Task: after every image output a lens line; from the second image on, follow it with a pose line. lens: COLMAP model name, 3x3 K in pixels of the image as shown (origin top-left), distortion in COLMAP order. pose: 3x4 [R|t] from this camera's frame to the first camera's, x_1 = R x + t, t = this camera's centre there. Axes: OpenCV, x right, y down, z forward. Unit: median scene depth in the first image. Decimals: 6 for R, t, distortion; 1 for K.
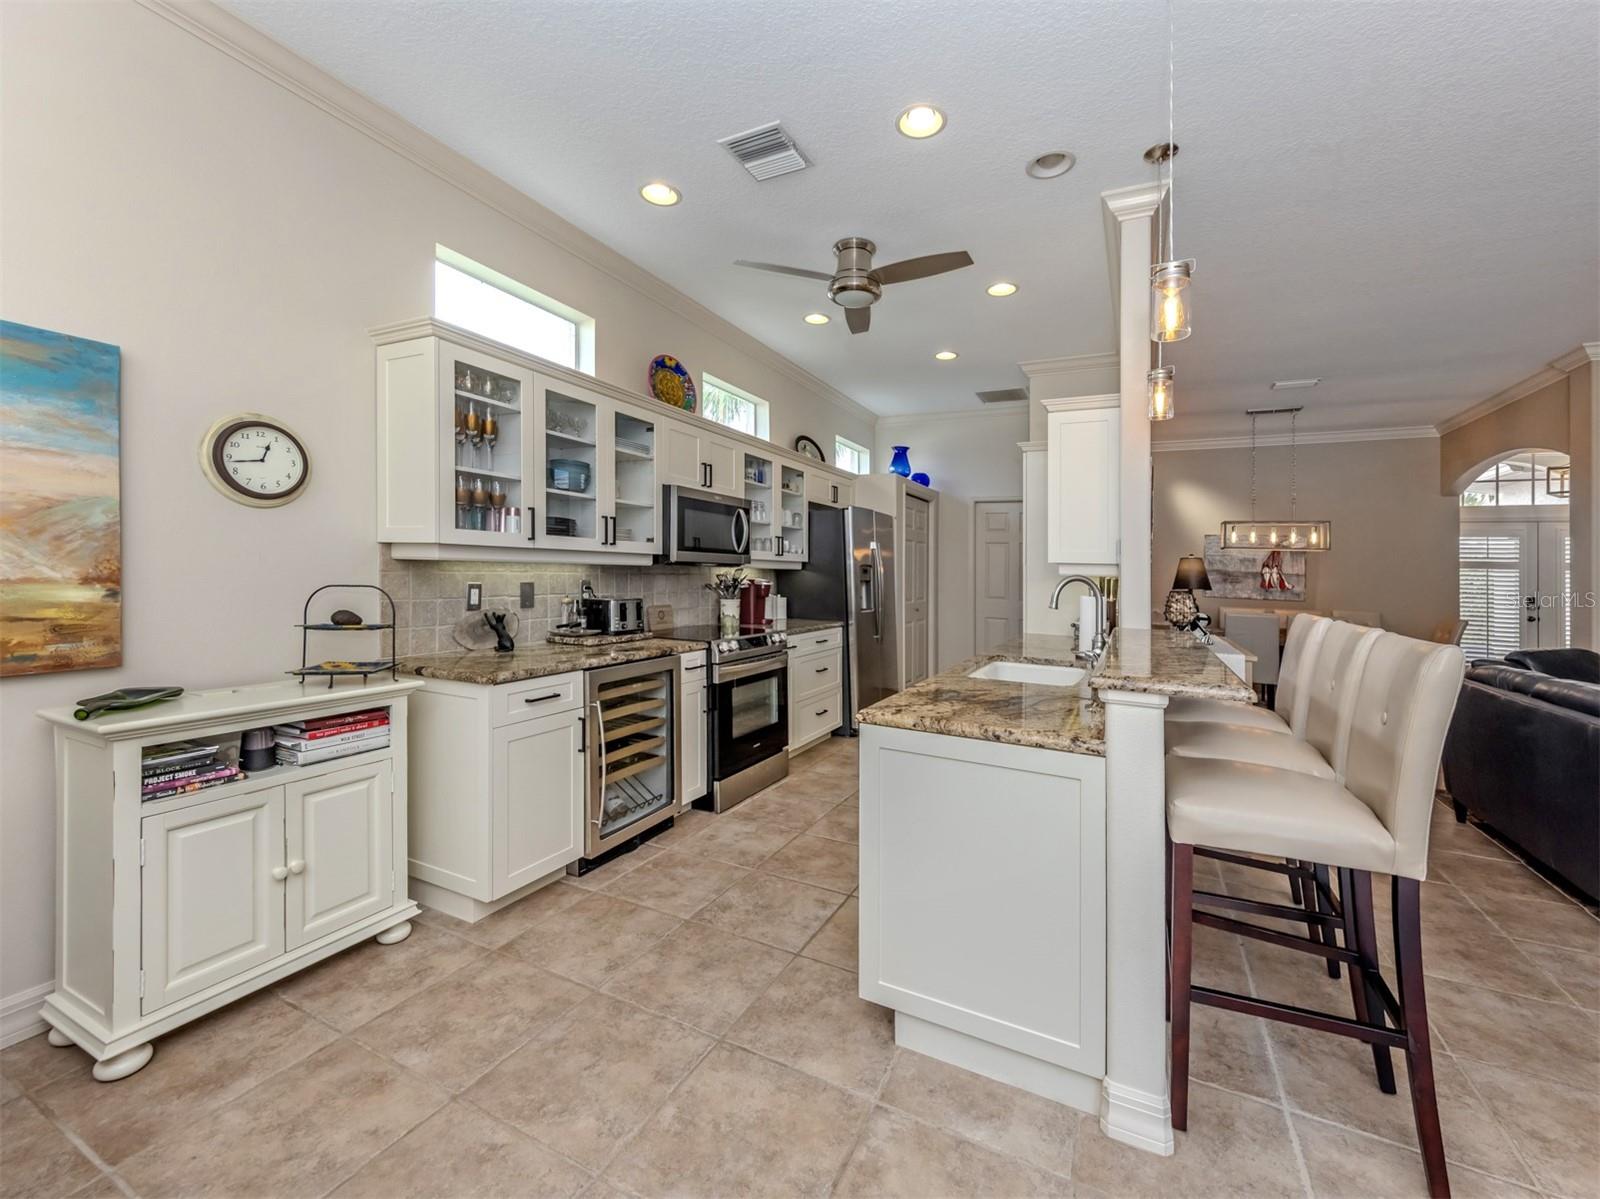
lens RADIAL K [[654.7, 0, 813.1], [0, 654.7, 565.9], [0, 0, 1]] dist [0.001081, -0.000003]
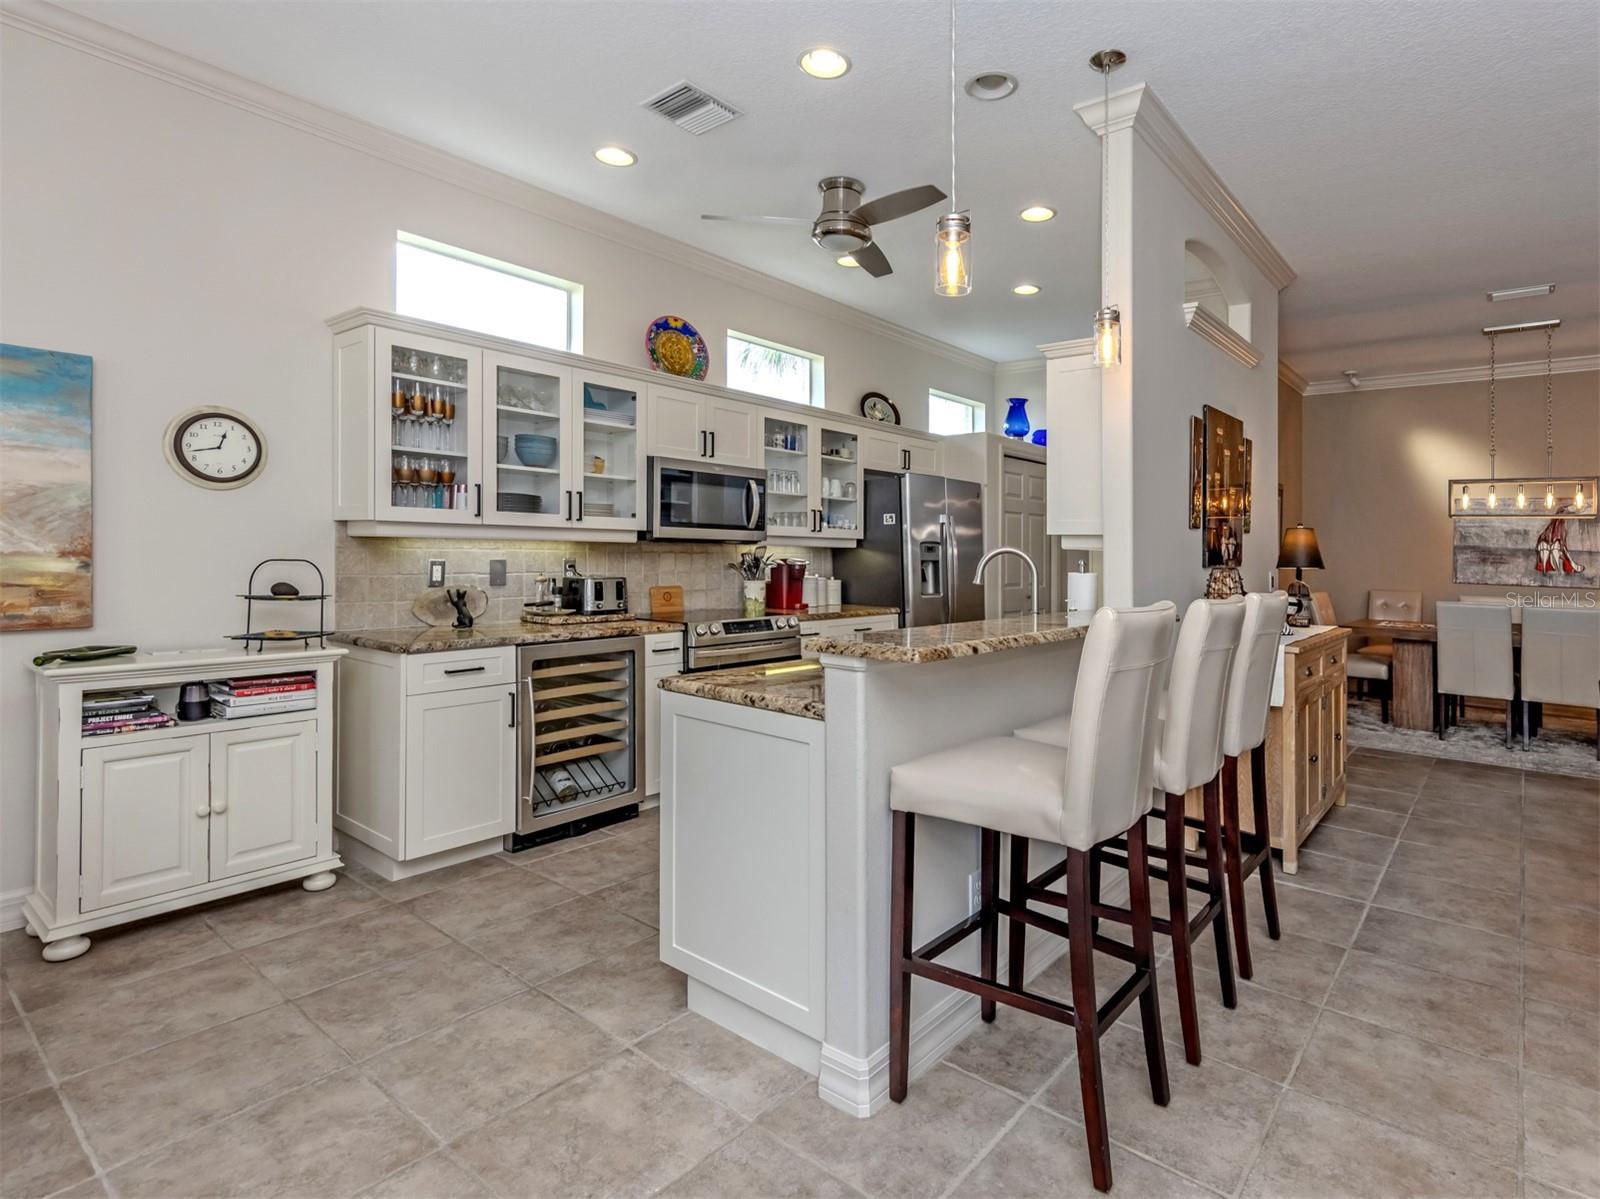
lens RADIAL K [[829.0, 0, 884.8], [0, 829.0, 543.0], [0, 0, 1]] dist [0.001690, 0.001252]
pose [[0.980304, -0.009023, -0.197290, 0.415936], [0.007364, 0.999931, -0.009141, 0.016950], [0.197359, 0.007508, 0.980303, -0.120867]]
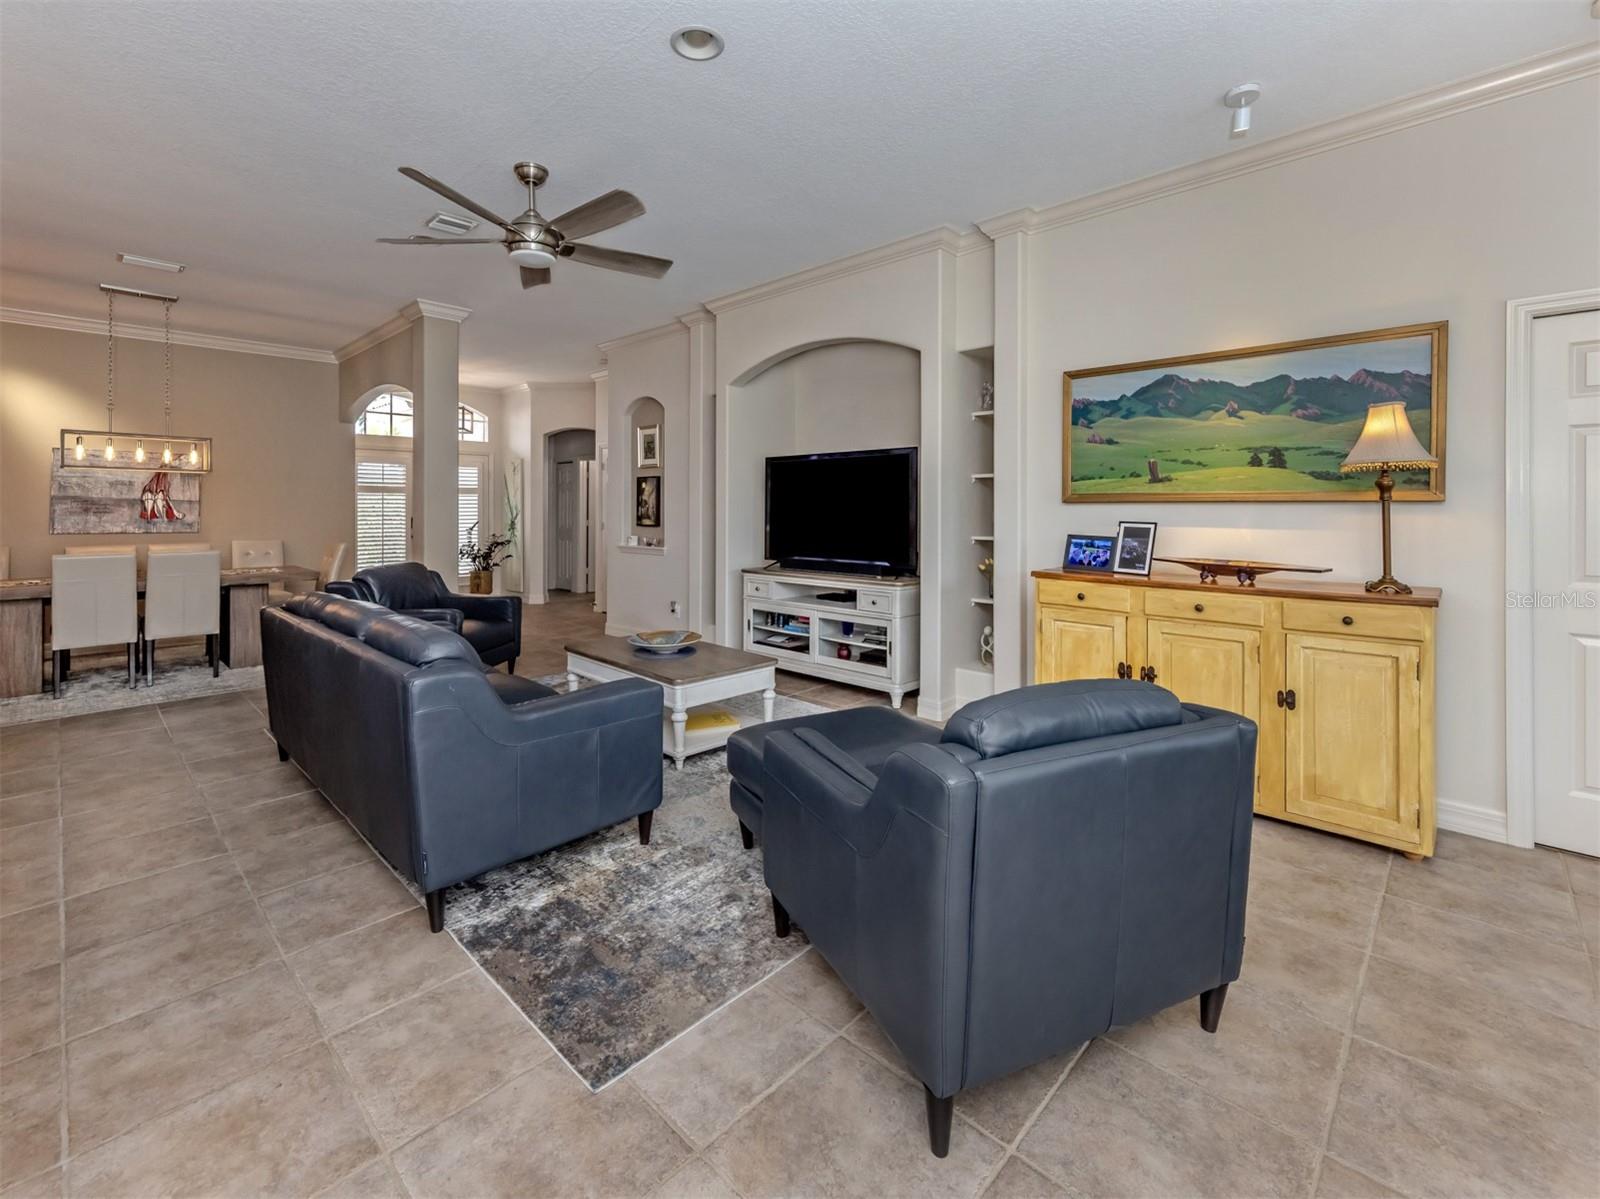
lens RADIAL K [[701.7, 0, 787.5], [0, 701.7, 498.4], [0, 0, 1]] dist [-0.000110, 0.000130]
pose [[0.302613, -0.013895, 0.953012, 0.297410], [0.002232, 0.999901, 0.013870, -0.001719], [-0.953111, -0.002070, 0.302614, -0.002820]]
